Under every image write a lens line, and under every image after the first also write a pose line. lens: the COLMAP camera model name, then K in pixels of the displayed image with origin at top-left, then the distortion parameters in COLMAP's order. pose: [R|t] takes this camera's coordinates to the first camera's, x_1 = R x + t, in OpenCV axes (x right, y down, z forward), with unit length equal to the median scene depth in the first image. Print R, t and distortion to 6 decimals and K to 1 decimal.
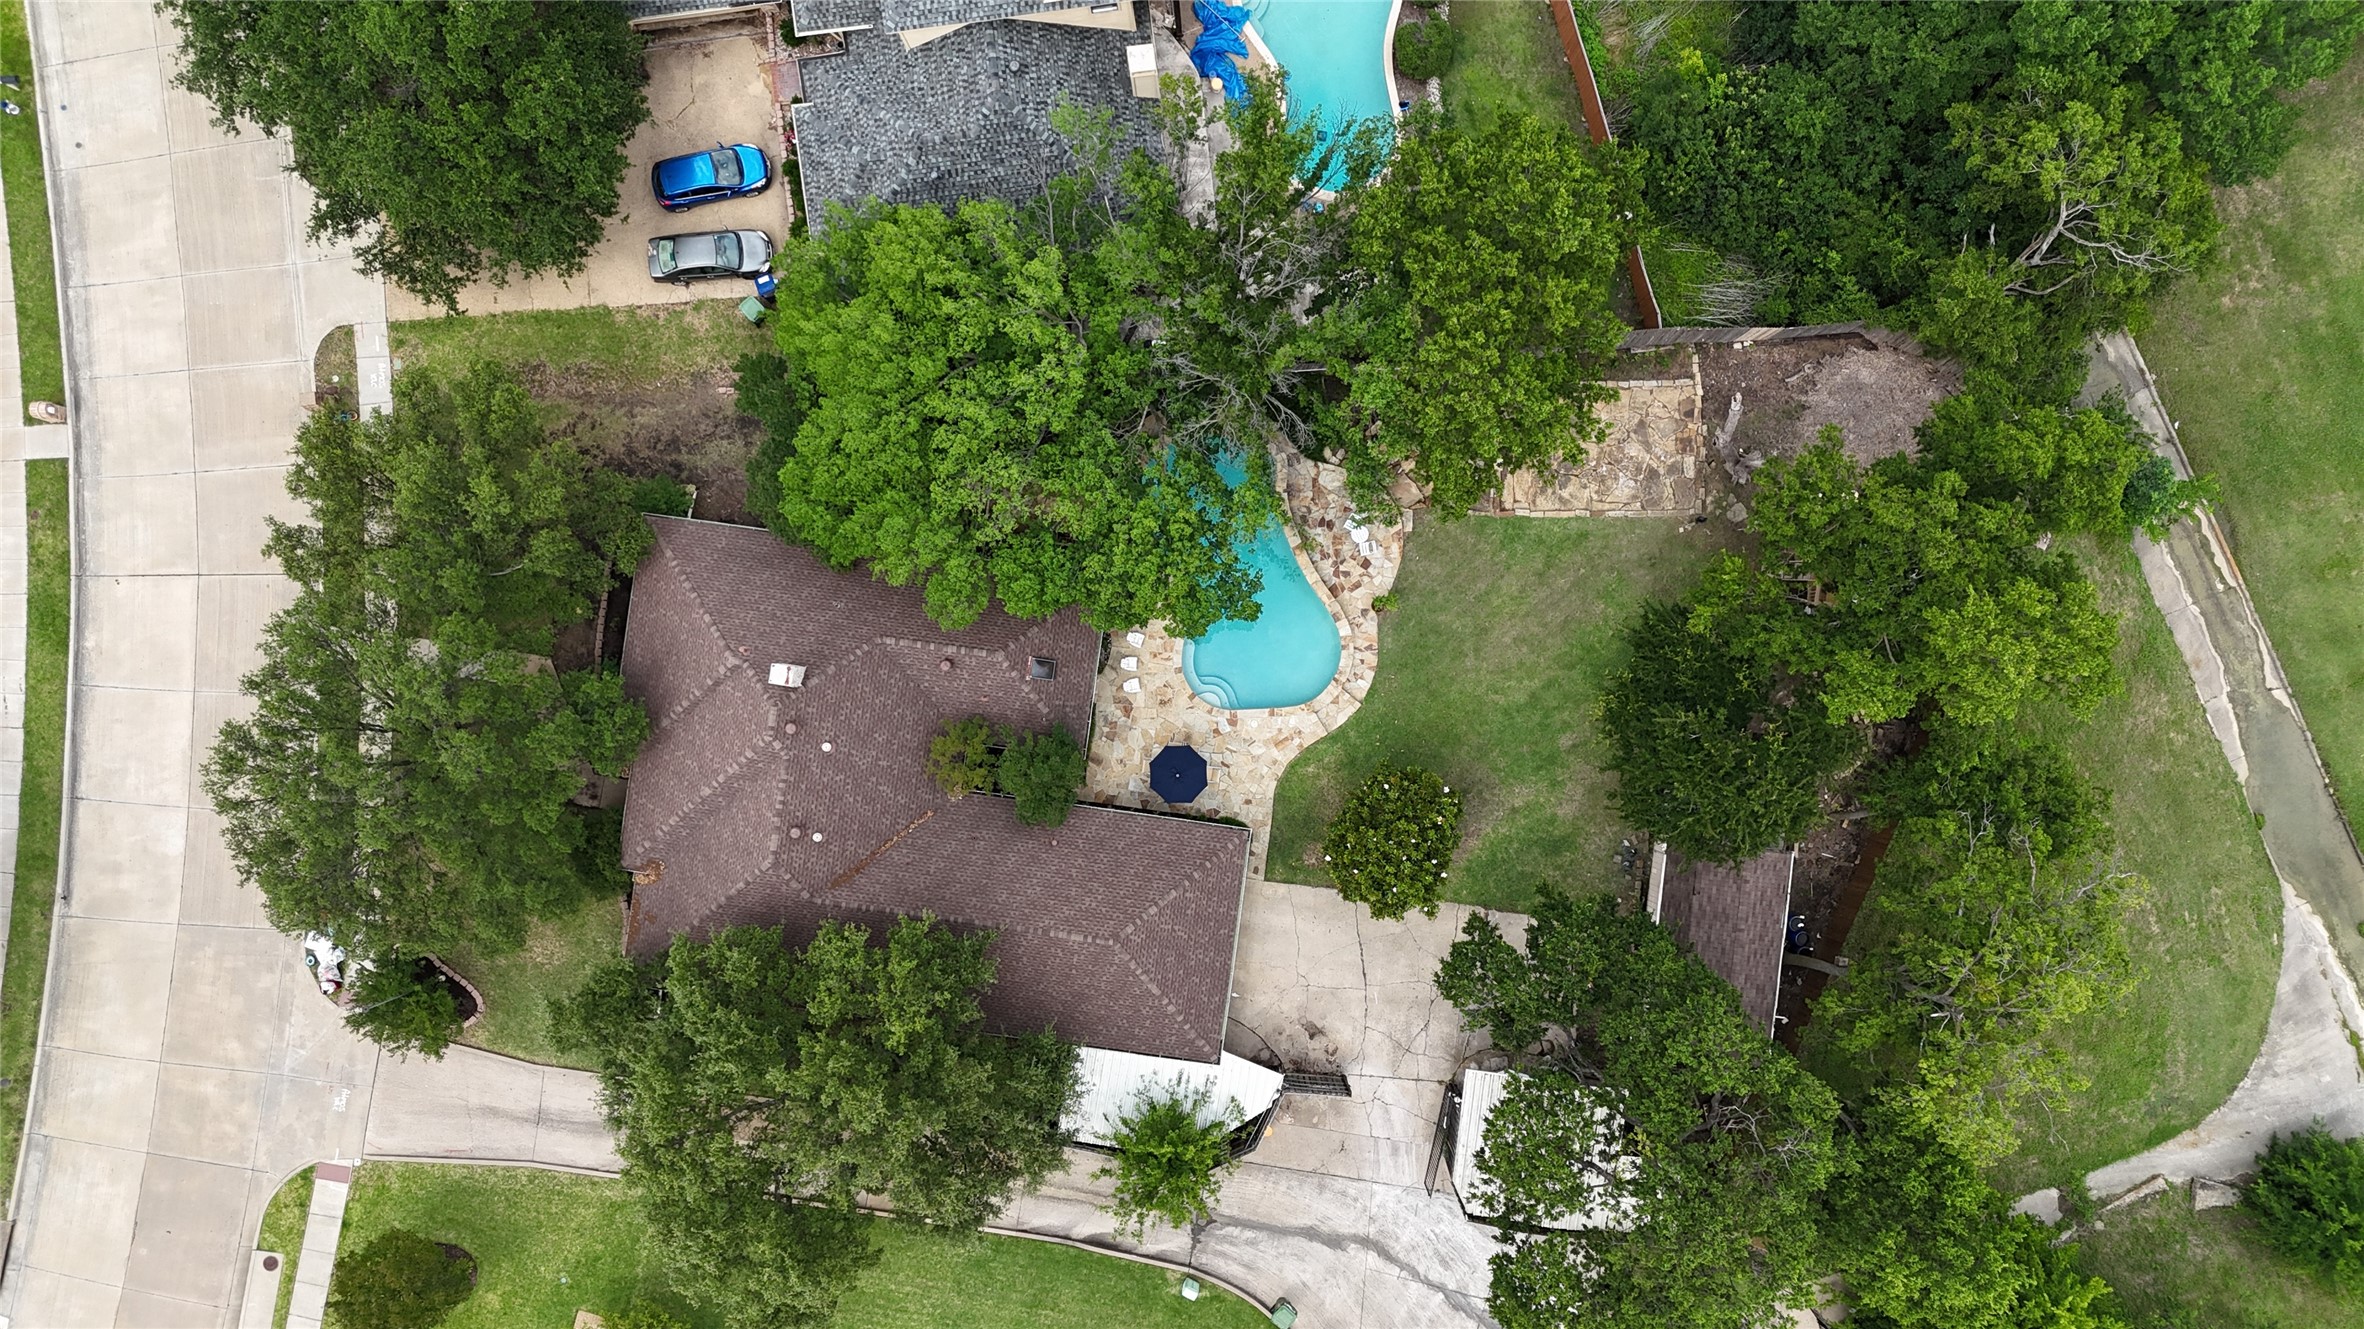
lens RADIAL K [[1751.9, 0, 1144.7], [0, 1751.9, 675.2], [0, 0, 1]] dist [0.068795, -0.050079]
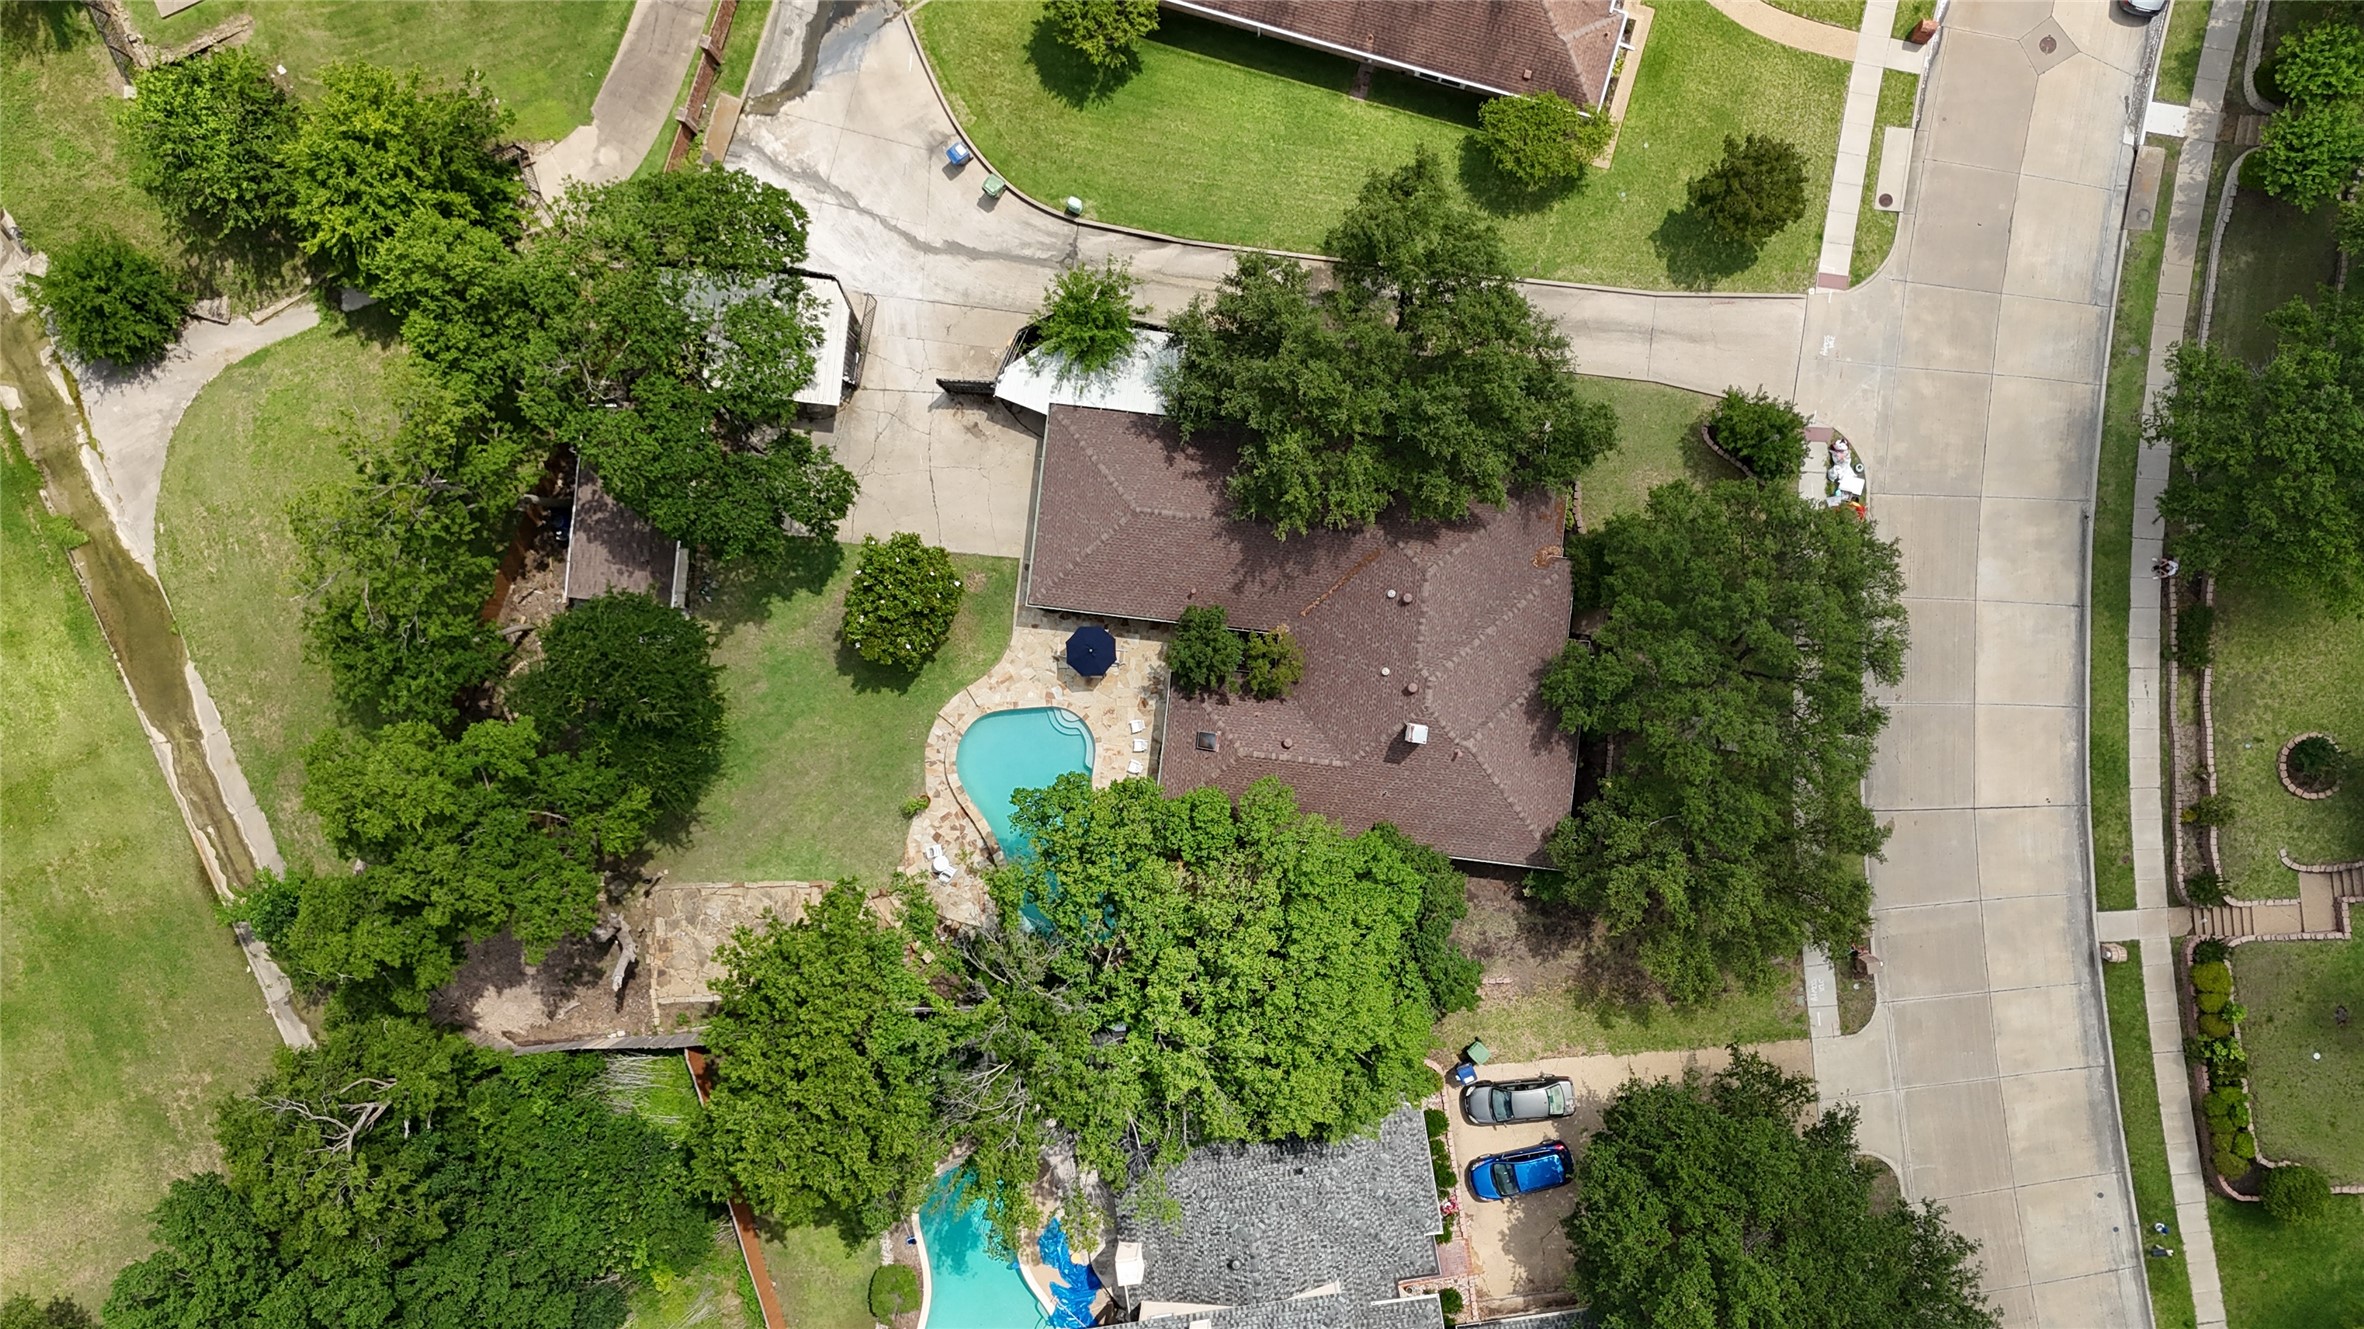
lens RADIAL K [[1751.9, 0, 1144.7], [0, 1751.9, 675.2], [0, 0, 1]] dist [0.068795, -0.050079]
pose [[-0.998635, 0.022678, 0.047049, -0.071338], [-0.021705, -0.999542, 0.021074, 0.016399], [0.047505, 0.020024, 0.998670, -0.151040]]
